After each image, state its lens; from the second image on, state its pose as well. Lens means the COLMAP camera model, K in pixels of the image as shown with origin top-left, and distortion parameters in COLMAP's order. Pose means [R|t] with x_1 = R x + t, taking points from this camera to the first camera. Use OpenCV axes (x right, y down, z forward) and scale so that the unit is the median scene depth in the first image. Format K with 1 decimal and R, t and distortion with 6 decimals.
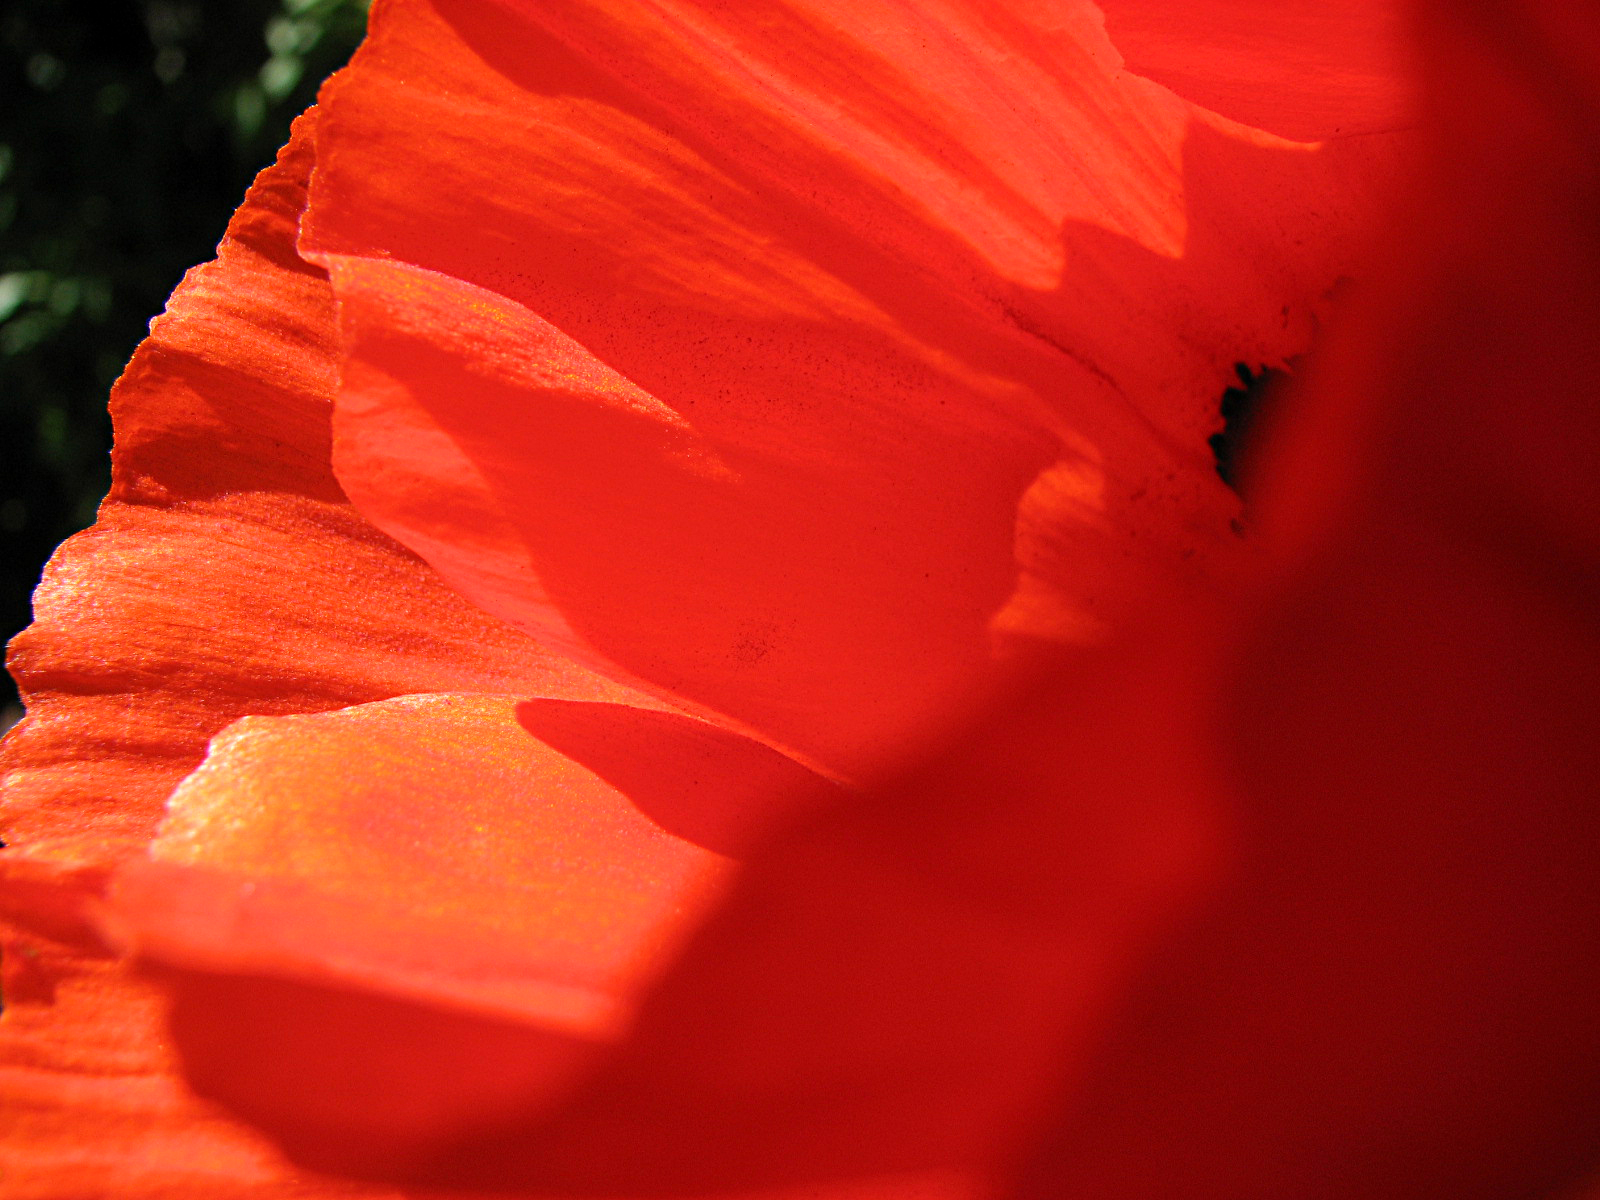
lens RADIAL K [[1648.1, 0, 800.0], [0, 1648.1, 600.0], [0, 0, 1]] dist [-0.143246, 0.015853]
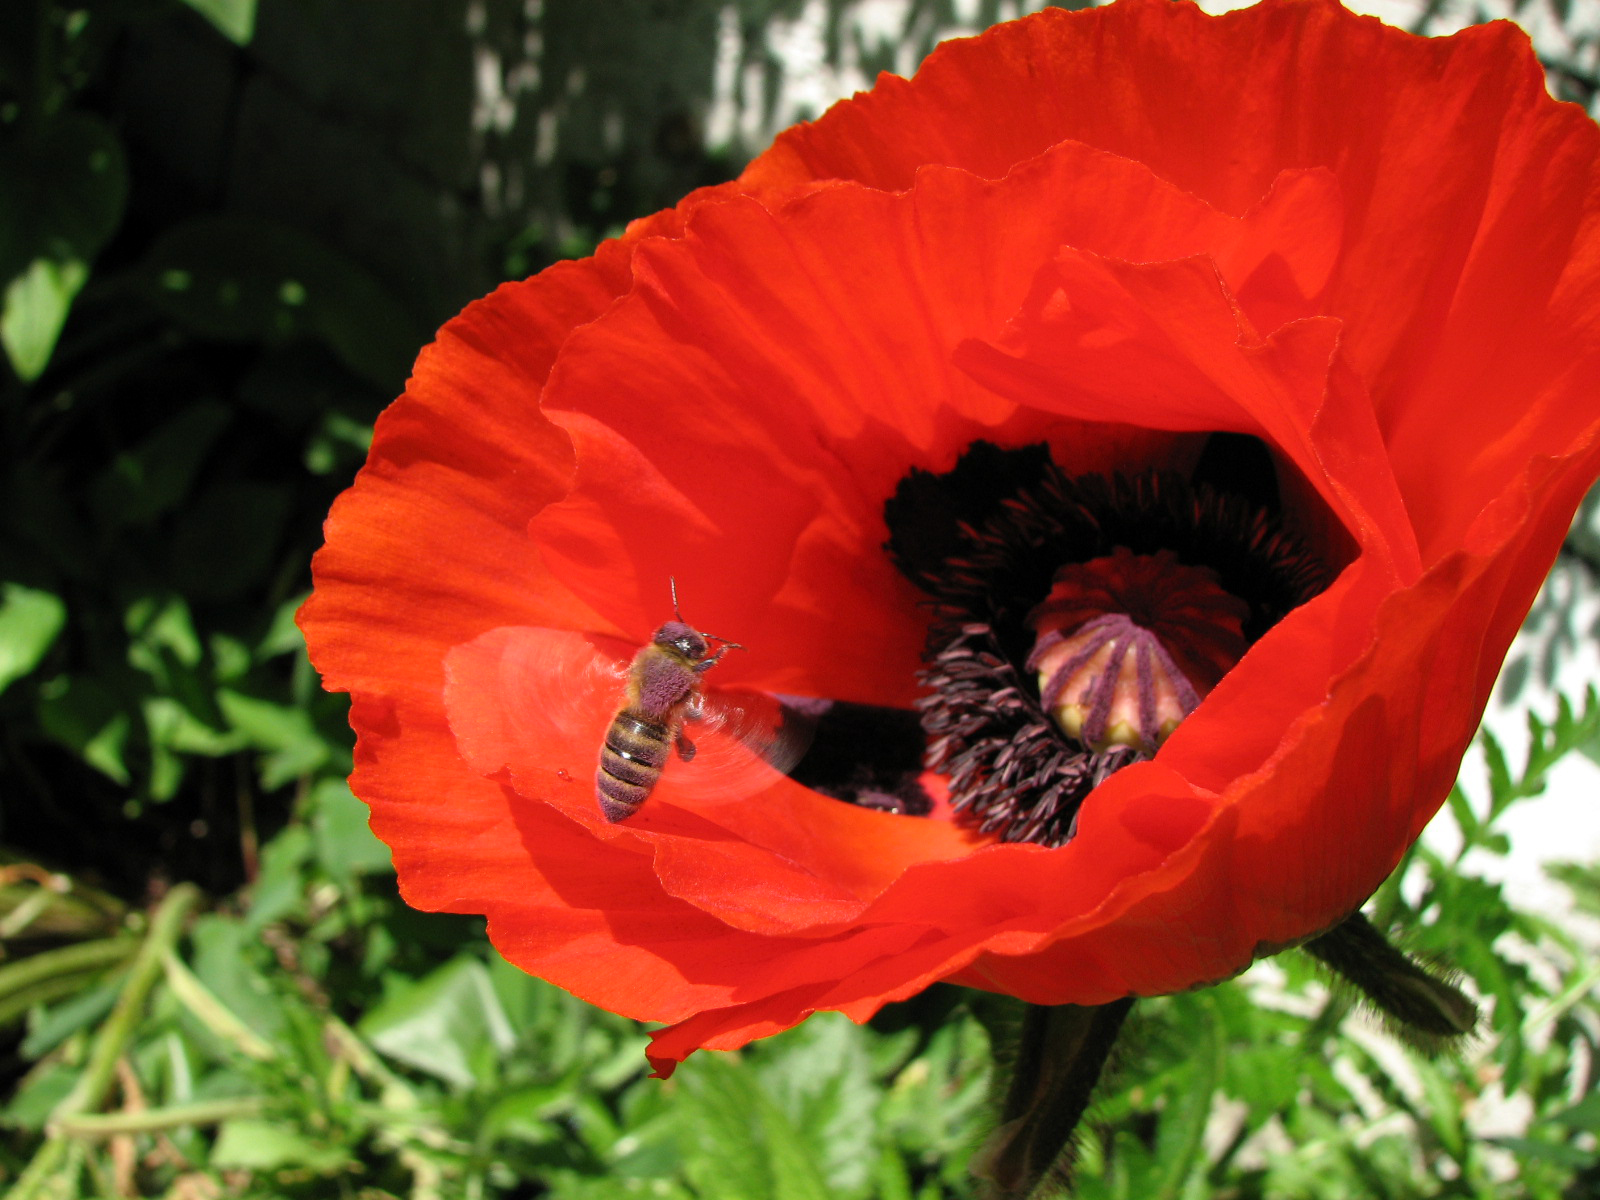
lens RADIAL K [[1865.4, 0, 800.0], [0, 1865.4, 600.0], [0, 0, 1]] dist [-0.181189, 0.186567]
pose [[0.901731, 0.166009, 0.399152, -0.811019], [-0.262891, 0.943556, 0.201471, -0.485998], [-0.343176, -0.286606, 0.894476, -1.081832]]
